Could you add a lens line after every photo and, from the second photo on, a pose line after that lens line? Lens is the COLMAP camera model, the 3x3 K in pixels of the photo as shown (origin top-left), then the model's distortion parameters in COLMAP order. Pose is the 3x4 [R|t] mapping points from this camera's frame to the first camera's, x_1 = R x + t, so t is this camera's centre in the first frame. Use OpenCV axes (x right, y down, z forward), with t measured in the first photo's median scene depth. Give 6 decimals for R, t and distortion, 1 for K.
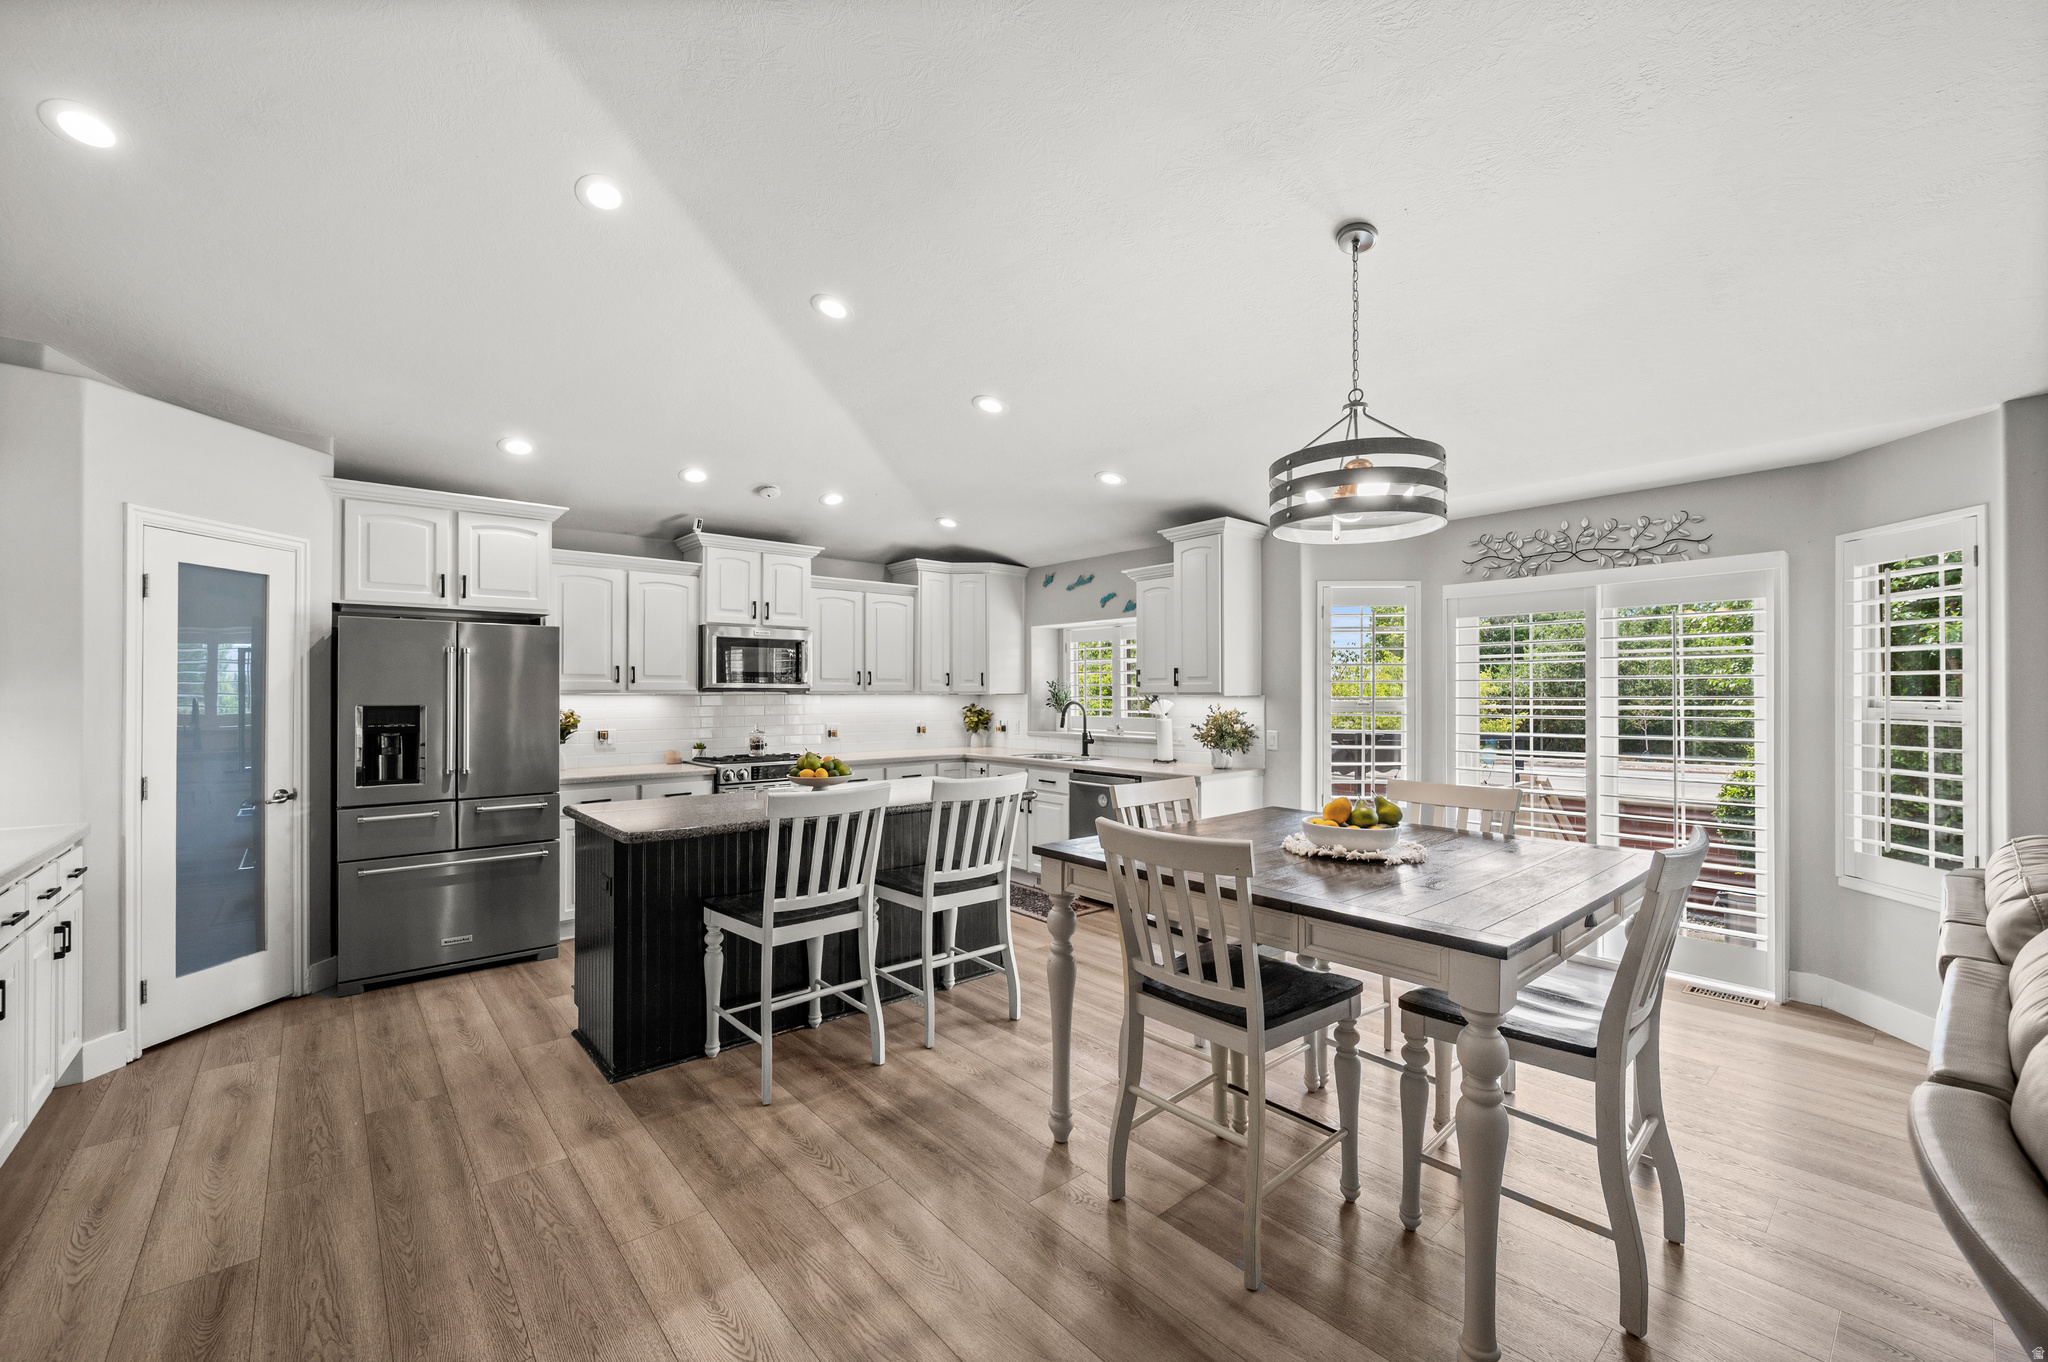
lens RADIAL K [[817.7, 0, 1007.2], [0, 817.7, 685.6], [0, 0, 1]] dist [-0.001499, 0.000930]
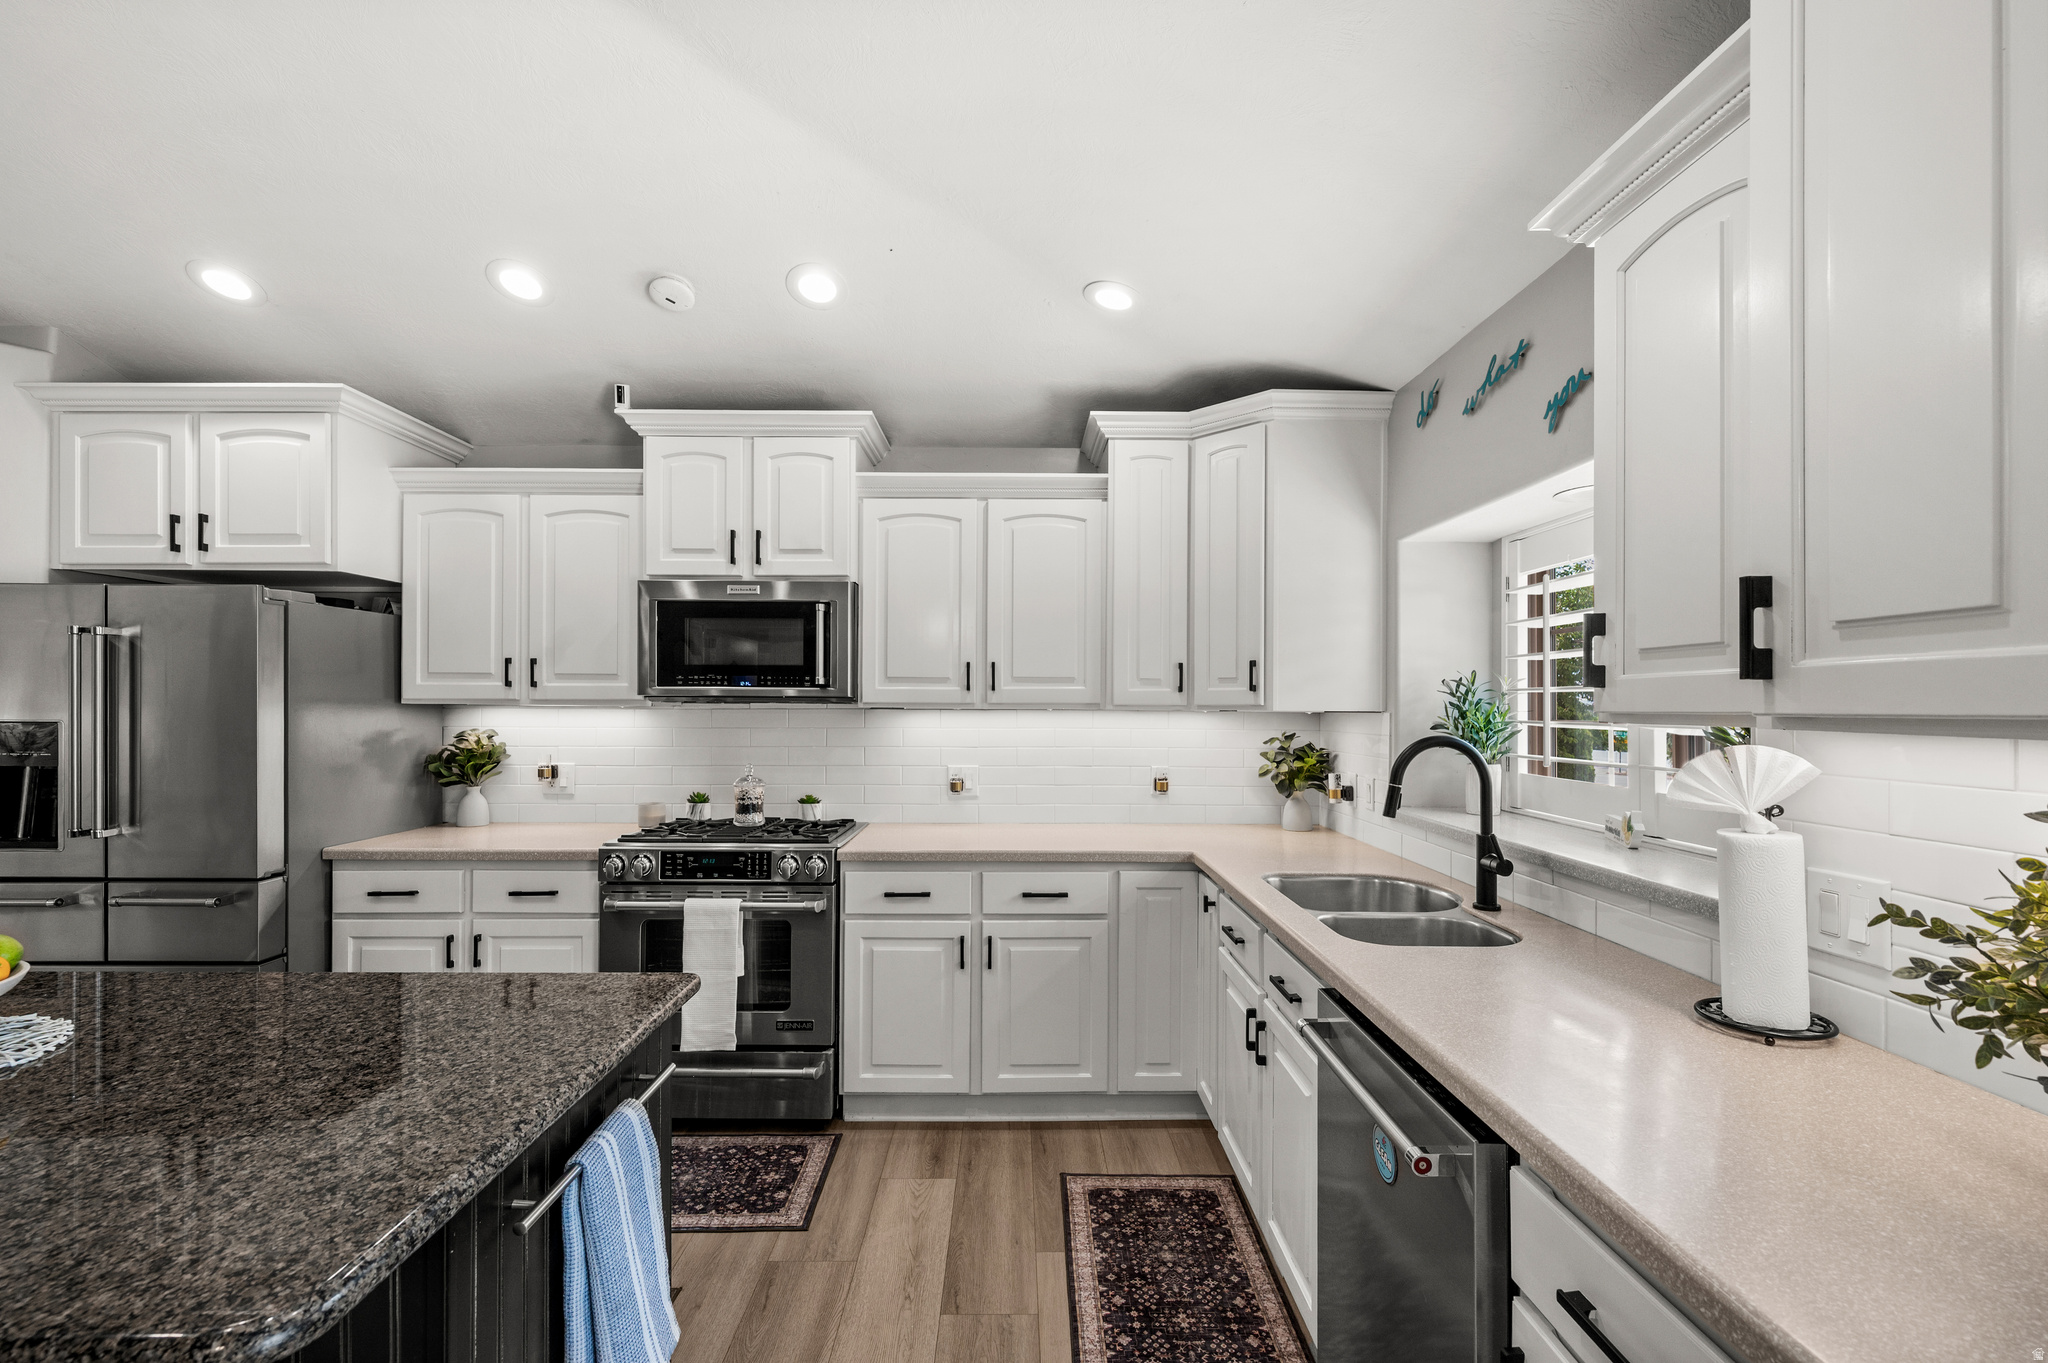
lens RADIAL K [[868.9, 0, 1029.4], [0, 868.9, 705.7], [0, 0, 1]] dist [-0.002816, 0.000204]
pose [[0.776585, 0.004419, -0.629997, 0.214058], [0.000733, 0.999968, 0.007917, 0.005598], [0.630012, -0.006611, 0.776557, 0.781006]]
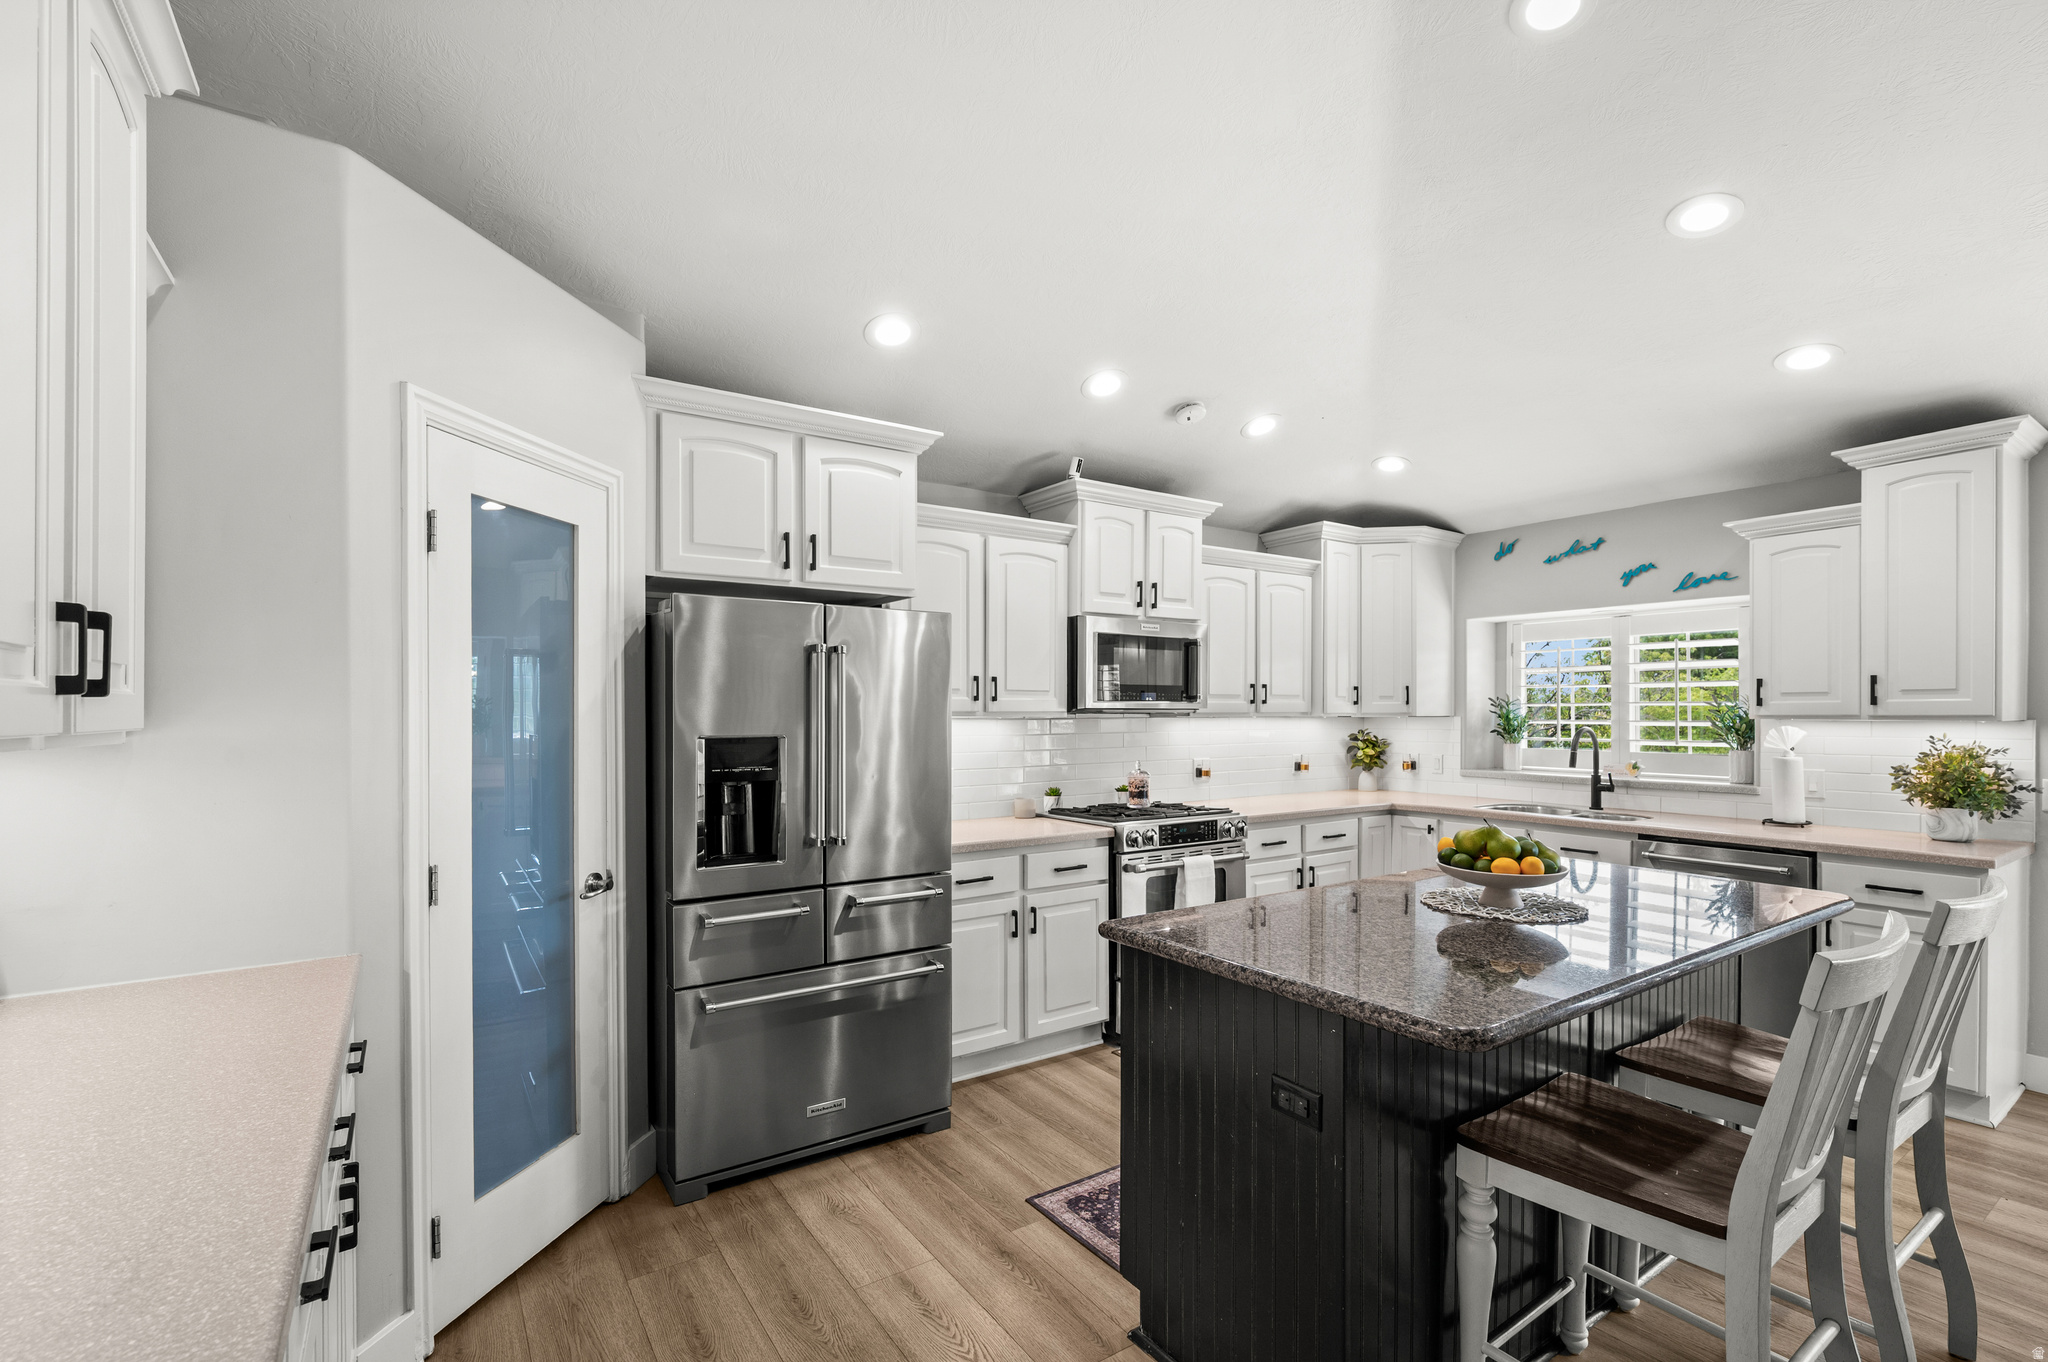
lens RADIAL K [[868.9, 0, 990.9], [0, 868.9, 722.6], [0, 0, 1]] dist [-0.002816, 0.000204]
pose [[0.992858, 0.000479, -0.119304, -0.391858], [0.001985, 0.999787, 0.020534, -0.000468], [0.119289, -0.020624, 0.992645, 0.295022]]
